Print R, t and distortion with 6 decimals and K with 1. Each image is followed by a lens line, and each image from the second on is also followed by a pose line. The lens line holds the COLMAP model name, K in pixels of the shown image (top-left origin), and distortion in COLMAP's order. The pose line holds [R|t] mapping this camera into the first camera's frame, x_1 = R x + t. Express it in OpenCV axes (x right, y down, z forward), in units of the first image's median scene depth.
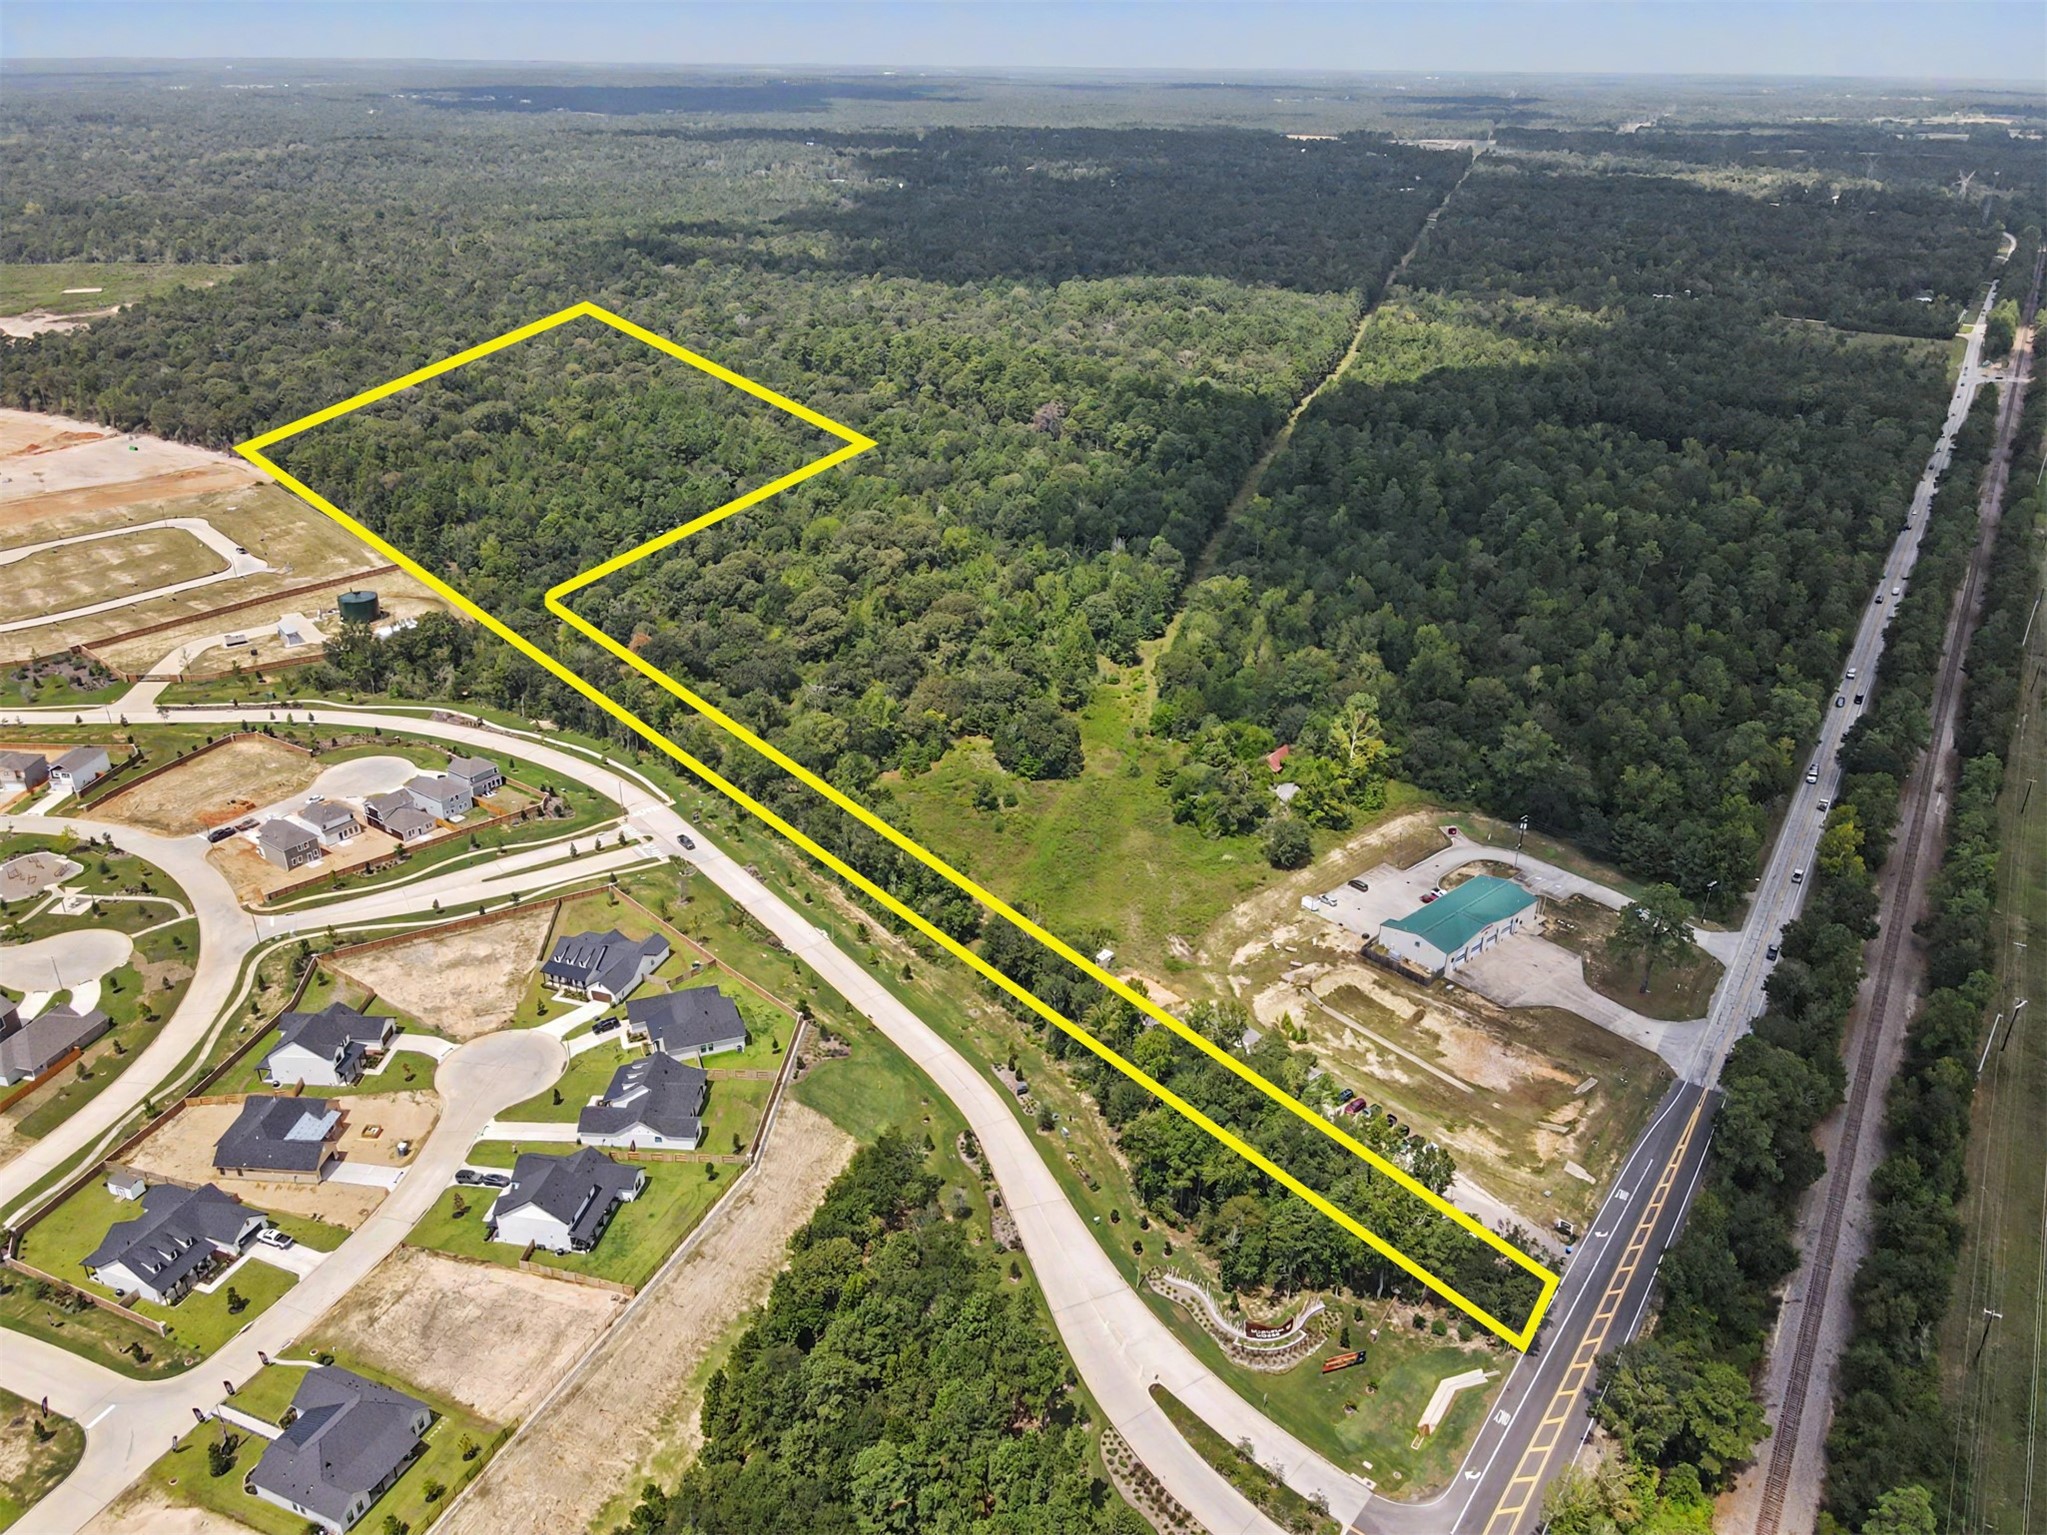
lens RADIAL K [[1523.0, 0, 1023.5], [0, 1523.0, 767.5], [0, 0, 1]] dist [-0.001487, 0.023695]
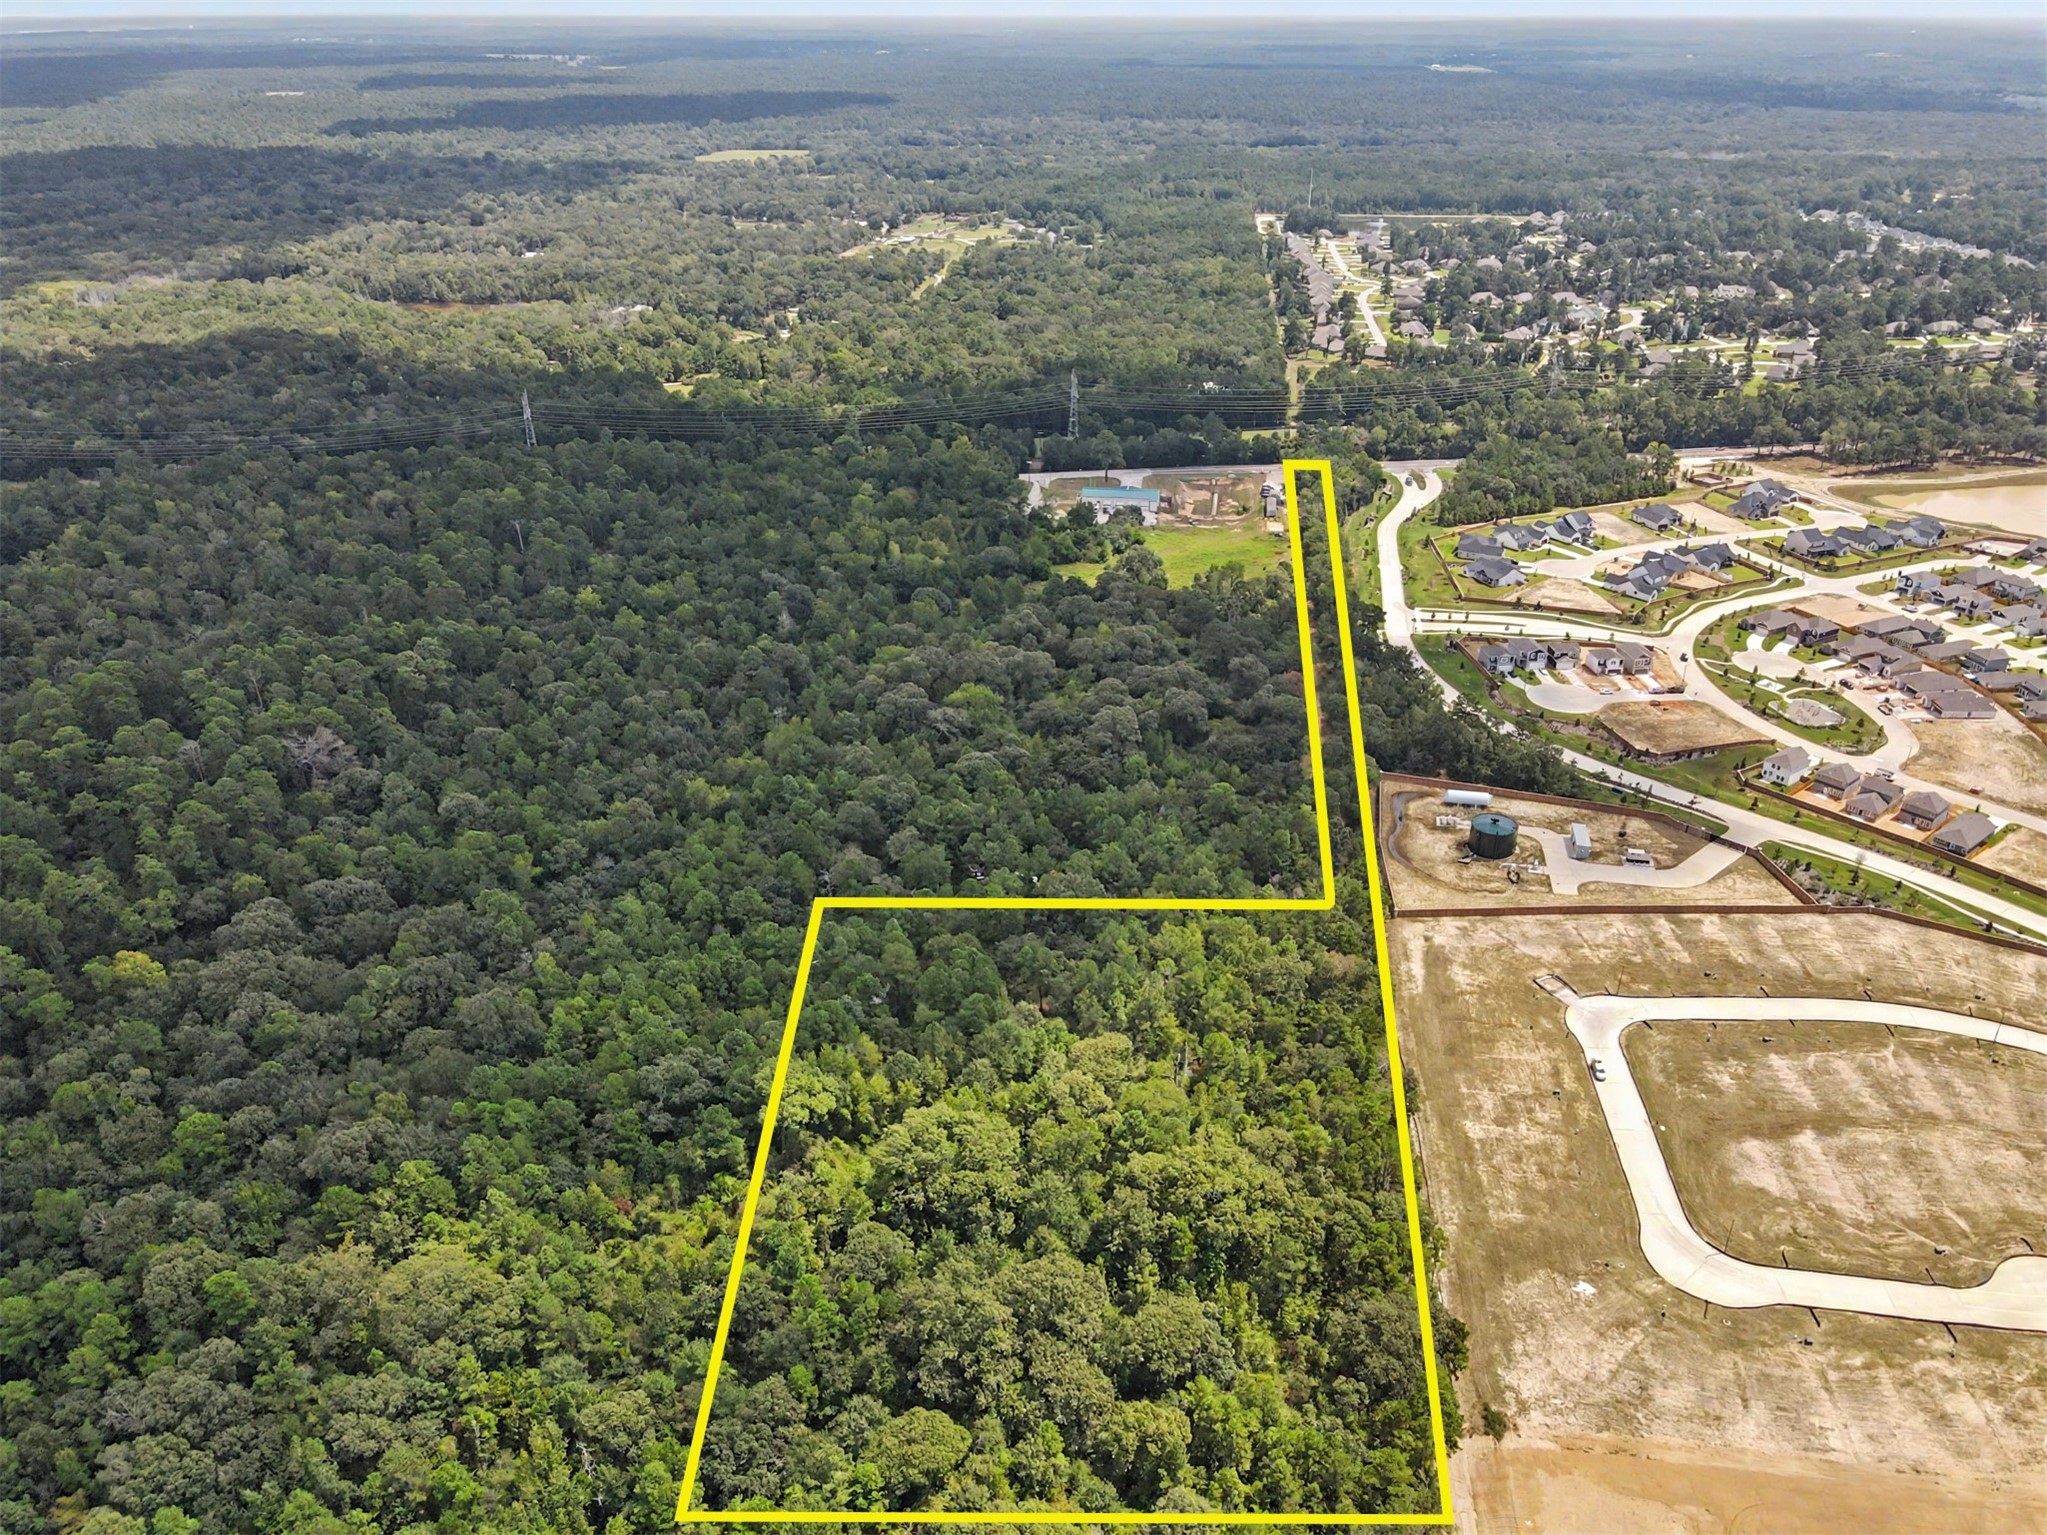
lens RADIAL K [[1523.0, 0, 1023.5], [0, 1523.0, 767.5], [0, 0, 1]] dist [-0.001487, 0.023695]
pose [[-0.662932, -0.344954, 0.664476, -1.102798], [0.316713, 0.674994, 0.666390, -1.043997], [-0.678391, 0.652219, -0.338224, 1.961168]]
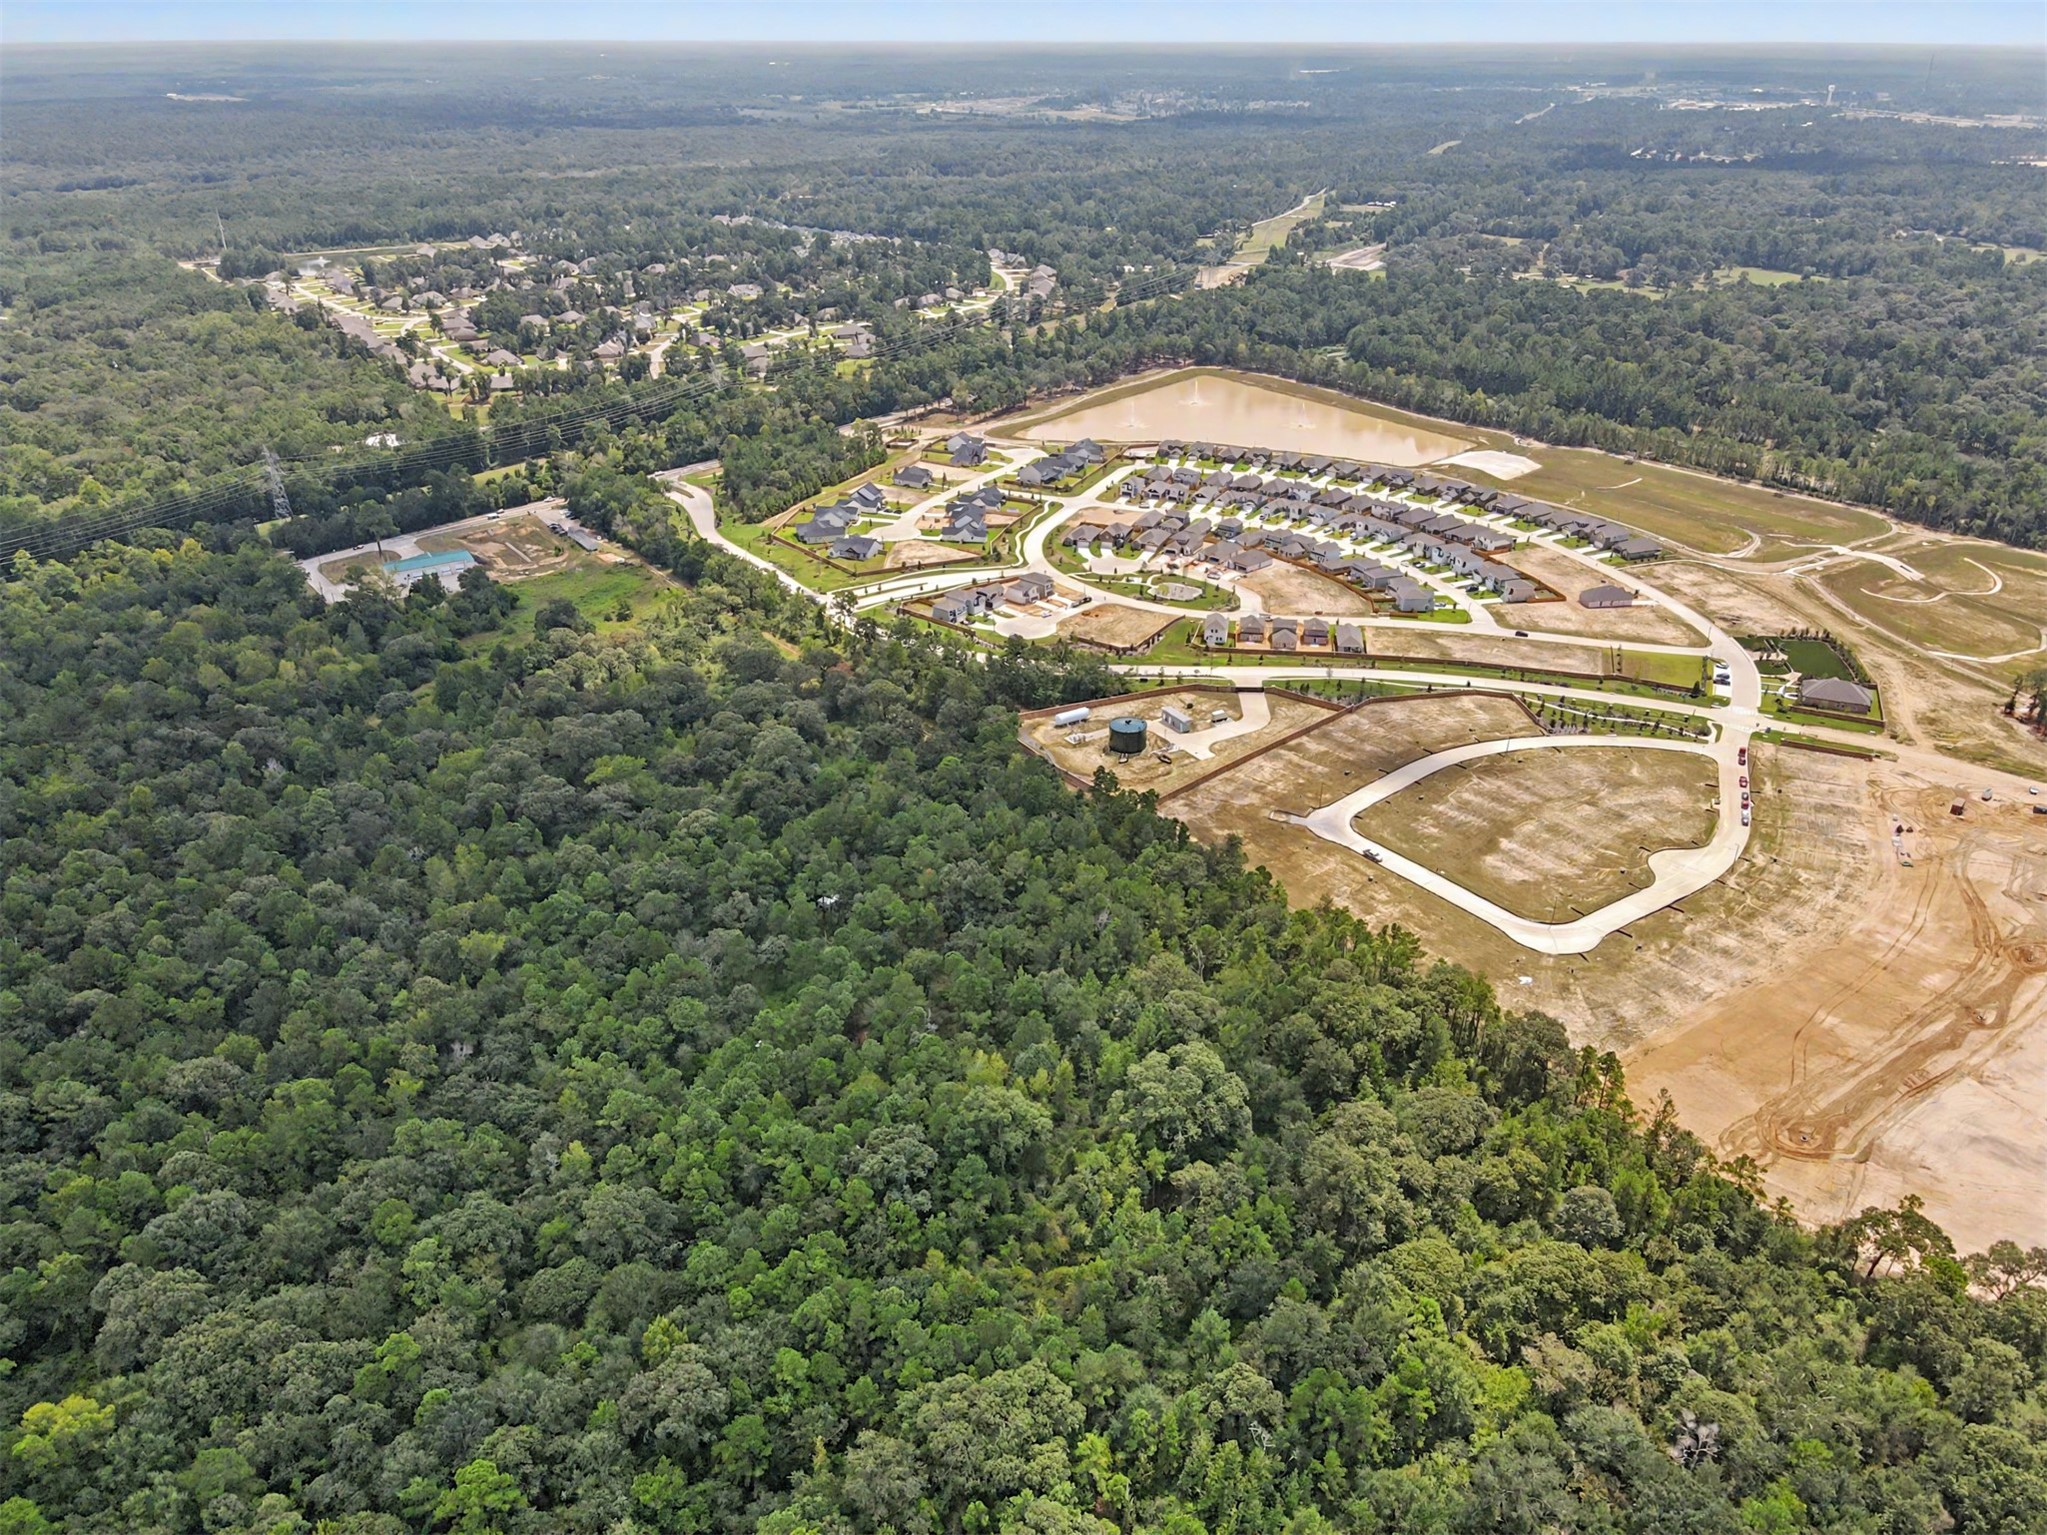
lens RADIAL K [[1523.0, 0, 1023.5], [0, 1523.0, 767.5], [0, 0, 1]] dist [-0.001487, 0.023695]
pose [[-0.995021, -0.052764, 0.084548, -0.623163], [0.033288, 0.623673, 0.780976, -1.179551], [-0.093937, 0.779903, -0.618812, 2.237865]]
